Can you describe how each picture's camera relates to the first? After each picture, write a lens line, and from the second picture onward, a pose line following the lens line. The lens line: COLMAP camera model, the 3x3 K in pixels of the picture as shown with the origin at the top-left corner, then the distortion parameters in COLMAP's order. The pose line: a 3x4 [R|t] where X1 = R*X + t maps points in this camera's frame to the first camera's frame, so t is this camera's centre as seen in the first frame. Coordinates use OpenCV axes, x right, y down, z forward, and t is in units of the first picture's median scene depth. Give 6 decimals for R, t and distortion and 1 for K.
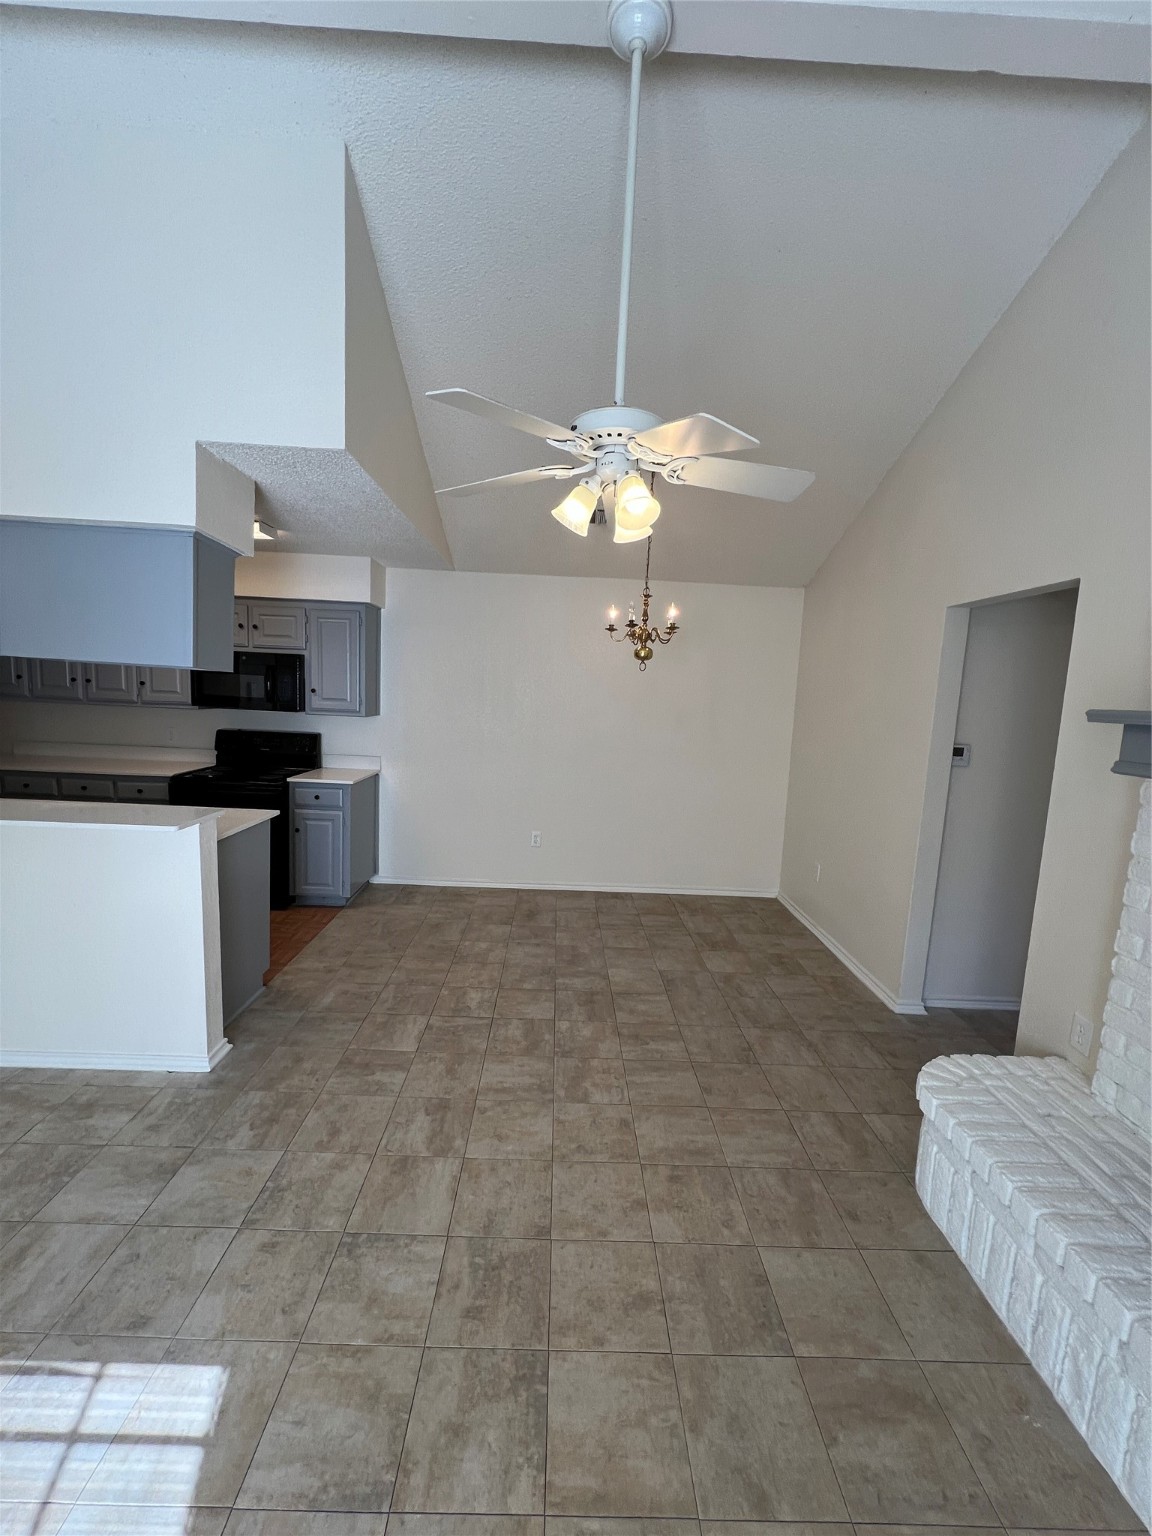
lens RADIAL K [[612.0, 0, 572.9], [0, 612.0, 768.2], [0, 0, 1]] dist [-0.000709, -0.000093]
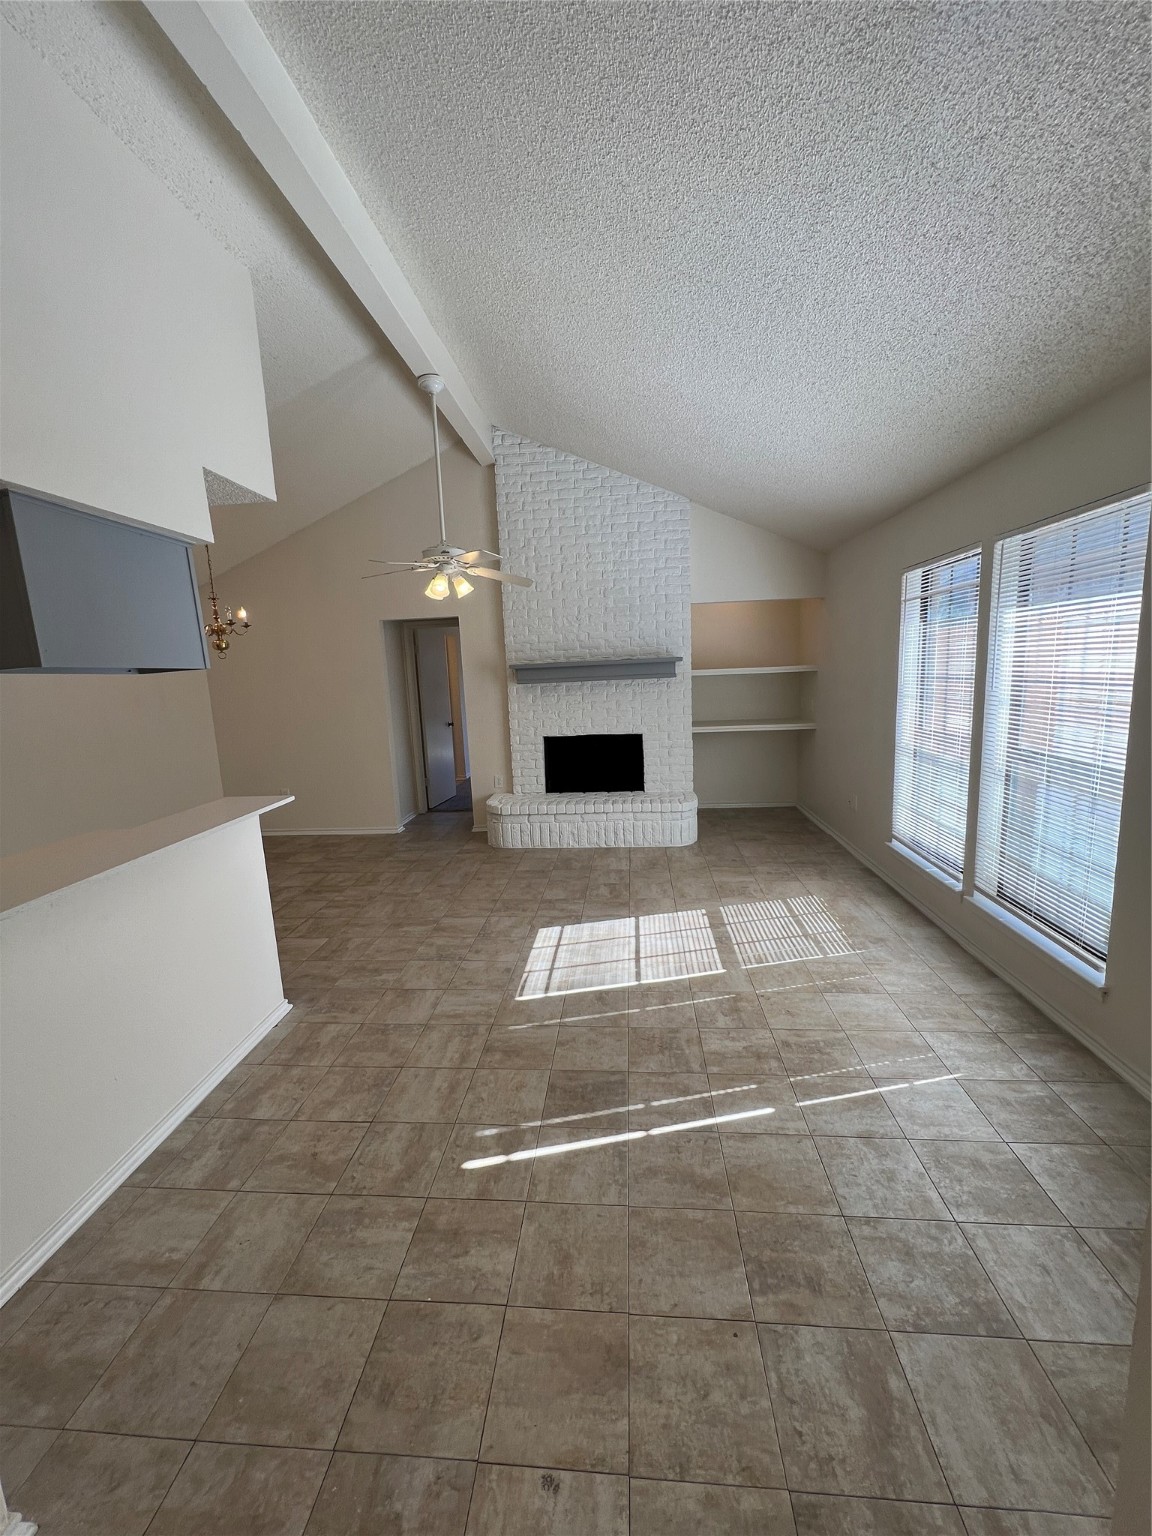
lens RADIAL K [[612.0, 0, 577.6], [0, 612.0, 769.5], [0, 0, 1]] dist [-0.000709, -0.000093]
pose [[0.091936, -0.209622, 0.973451, -1.177405], [0.162907, 0.967586, 0.192974, -0.068321], [-0.982349, 0.140840, 0.123105, 0.175240]]
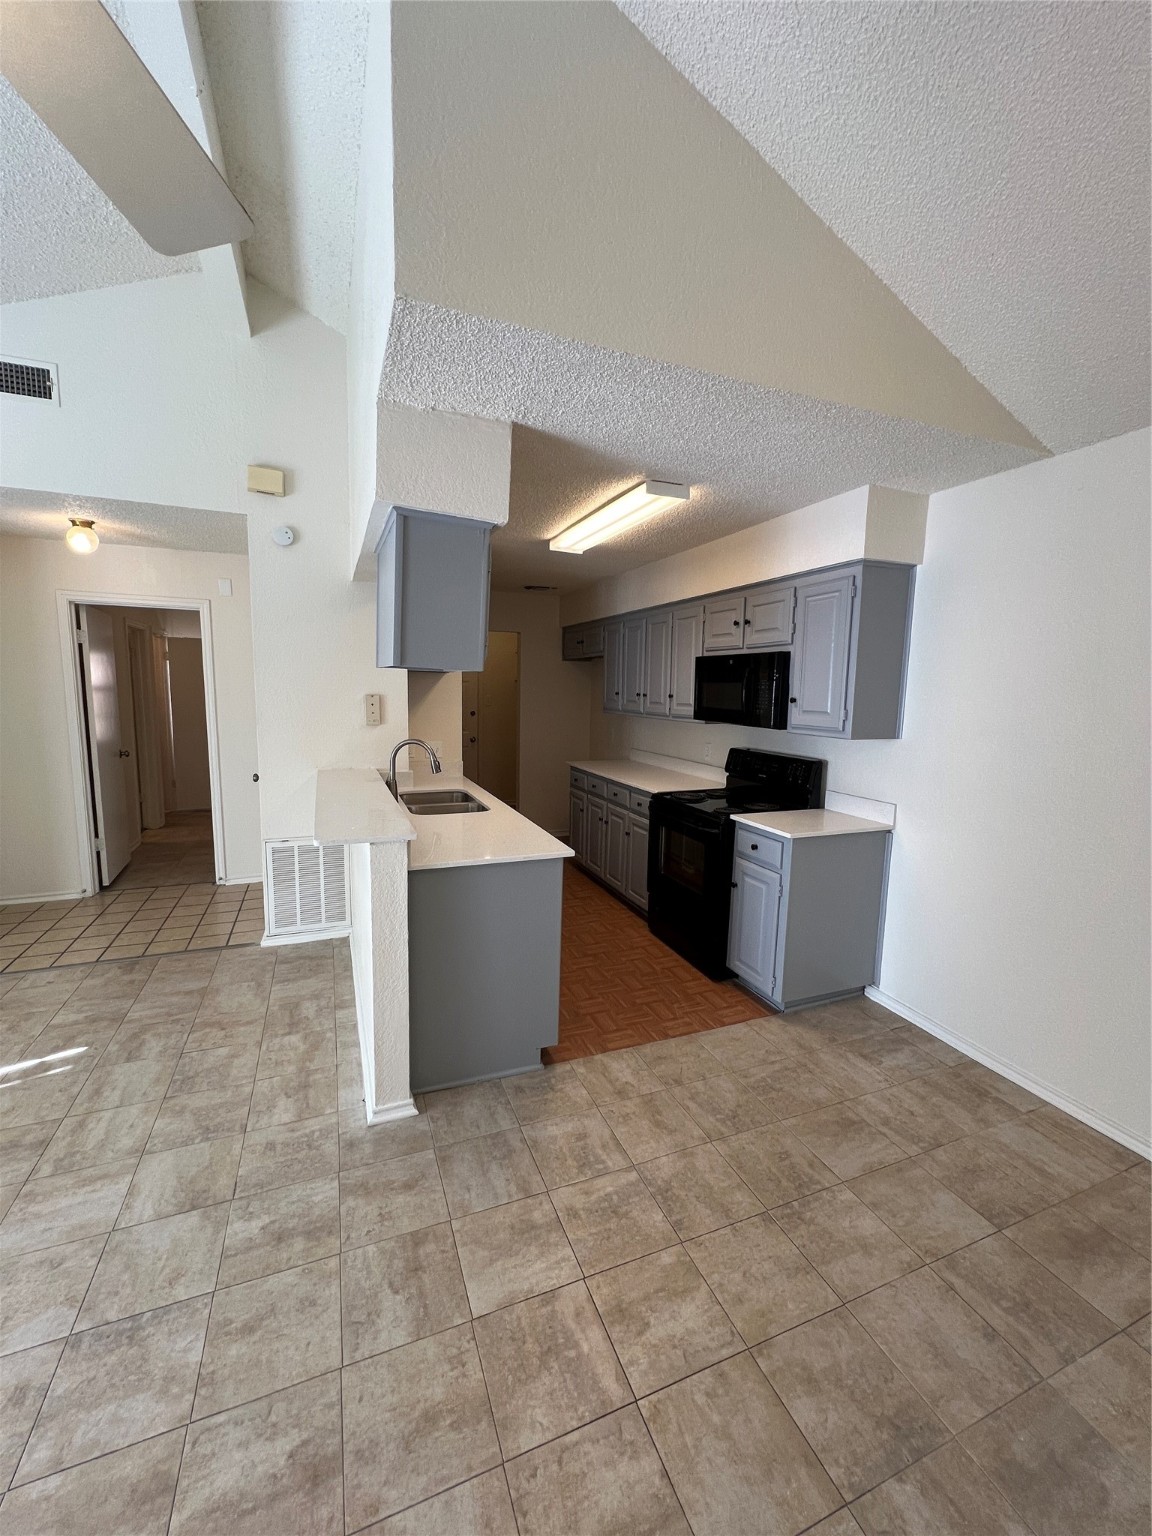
lens RADIAL K [[612.0, 0, 570.8], [0, 612.0, 767.8], [0, 0, 1]] dist [-0.000709, -0.000093]
pose [[0.355776, 0.081538, -0.931008, 0.206954], [-0.118985, 0.992032, 0.041413, -0.060891], [0.926966, 0.096042, 0.362643, 0.659738]]
